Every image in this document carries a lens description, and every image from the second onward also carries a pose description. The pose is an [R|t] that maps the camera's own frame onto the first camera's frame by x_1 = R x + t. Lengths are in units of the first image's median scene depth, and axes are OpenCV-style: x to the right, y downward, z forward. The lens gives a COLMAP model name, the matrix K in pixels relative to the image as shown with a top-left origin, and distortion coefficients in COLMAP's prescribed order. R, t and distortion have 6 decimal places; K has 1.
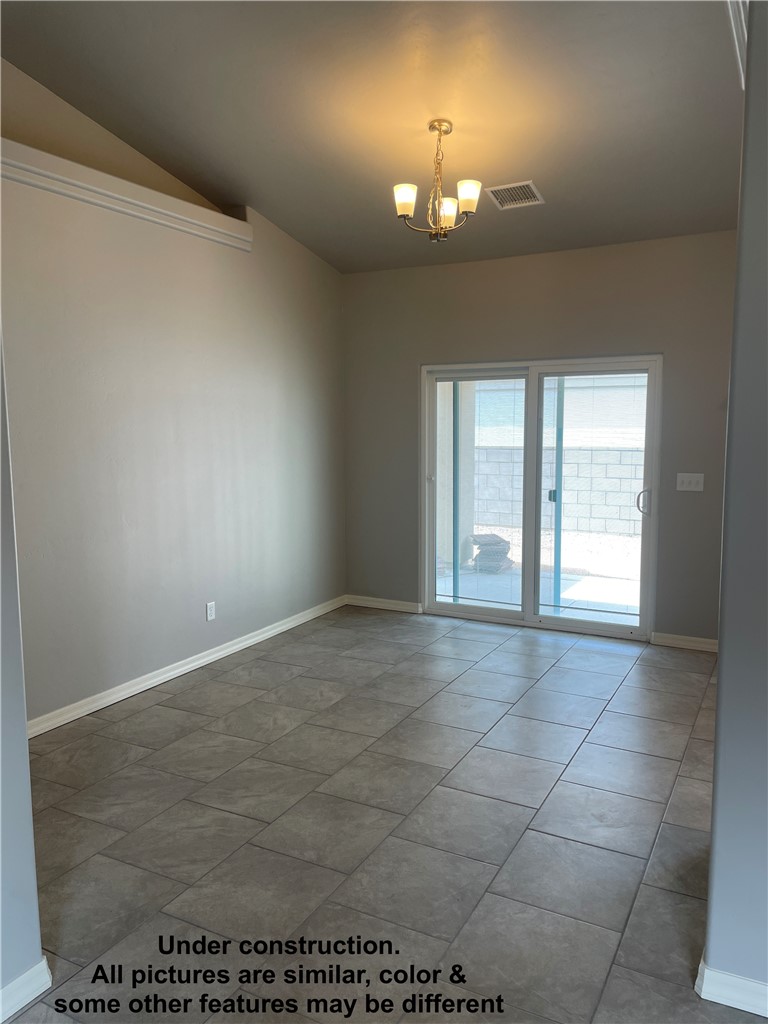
lens RADIAL K [[773.0, 0, 384.3], [0, 773.0, 512.7], [0, 0, 1]] dist [0.009673, -0.002787]
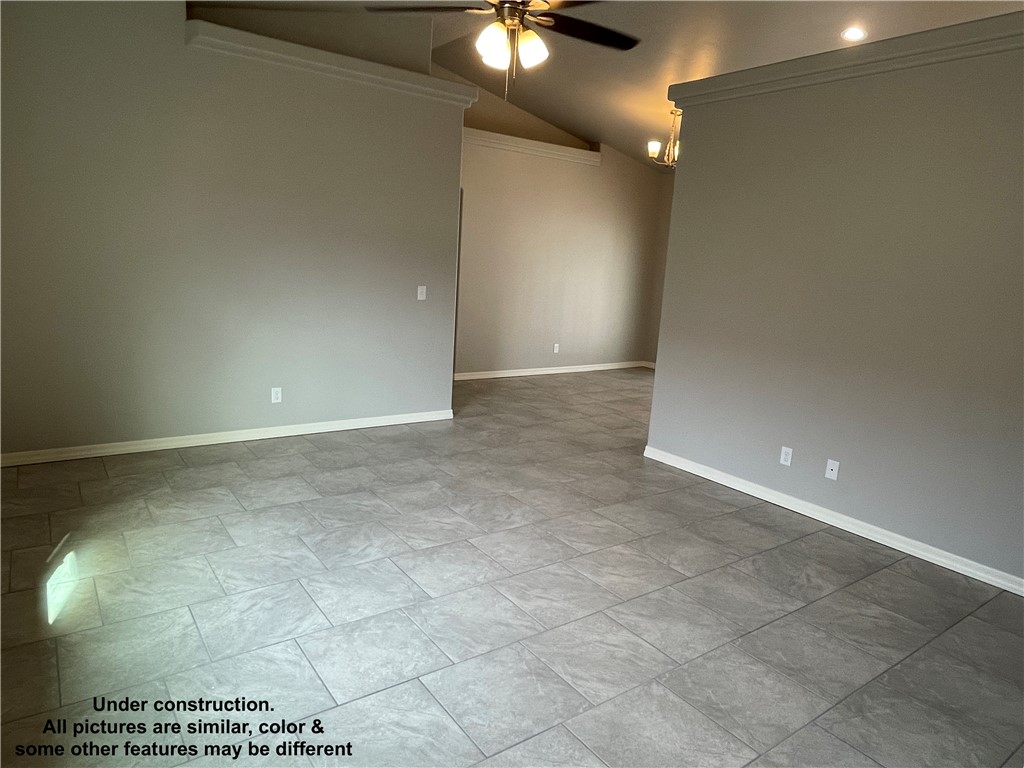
lens RADIAL K [[656.9, 0, 512.6], [0, 656.9, 387.4], [0, 0, 1]] dist [0.005806, -0.003945]
pose [[0.895324, 0.140673, -0.422619, 0.376482], [-0.115531, 0.989688, 0.084673, 0.085979], [0.430173, -0.026984, 0.902343, -0.550983]]
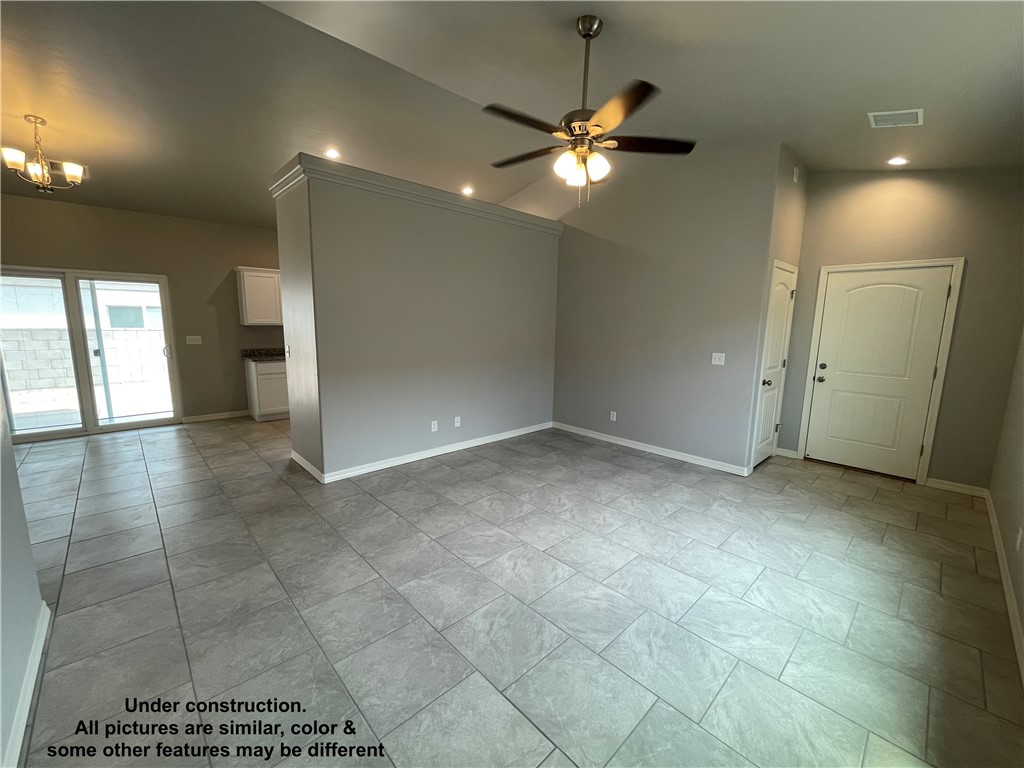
lens RADIAL K [[414.3, 0, 514.3], [0, 414.3, 385.5], [0, 0, 1]] dist [-0.001705, 0.000169]
pose [[0.315251, -0.141226, 0.938441, -0.358171], [0.099910, 0.988309, 0.115167, 0.035938], [-0.943734, 0.057453, 0.325676, -0.139971]]
